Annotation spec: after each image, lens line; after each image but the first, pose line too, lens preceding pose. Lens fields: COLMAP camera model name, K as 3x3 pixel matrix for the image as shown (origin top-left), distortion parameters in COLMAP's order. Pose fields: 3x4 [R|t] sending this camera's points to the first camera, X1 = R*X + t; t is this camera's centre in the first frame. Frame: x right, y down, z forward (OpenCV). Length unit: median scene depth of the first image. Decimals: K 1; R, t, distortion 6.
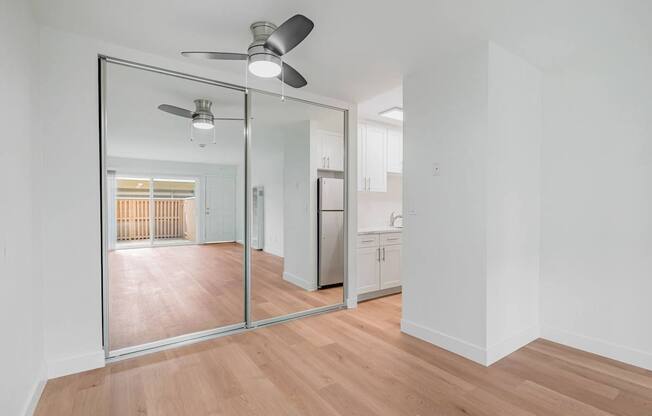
lens RADIAL K [[299.7, 0, 315.1], [0, 299.7, 211.9], [0, 0, 1]] dist [-0.002876, -0.000543]
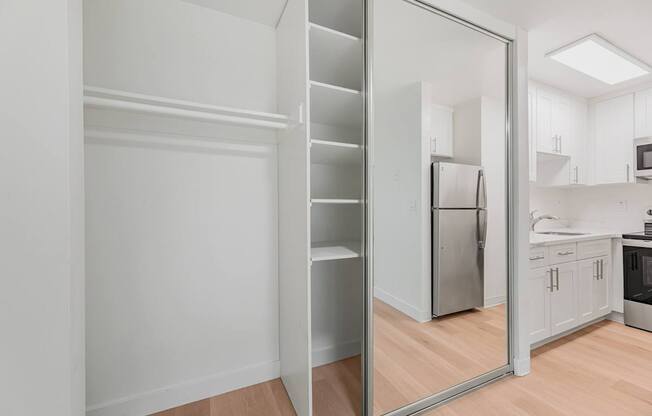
lens RADIAL K [[253.9, 0, 326.0], [0, 253.9, 208.0], [0, 0, 1]] dist [0.000509, -0.000006]
pose [[0.988192, -0.000336, -0.153222, -0.150919], [-0.002559, 0.999822, -0.018700, 0.005691], [0.153201, 0.018871, 0.988015, 0.372094]]
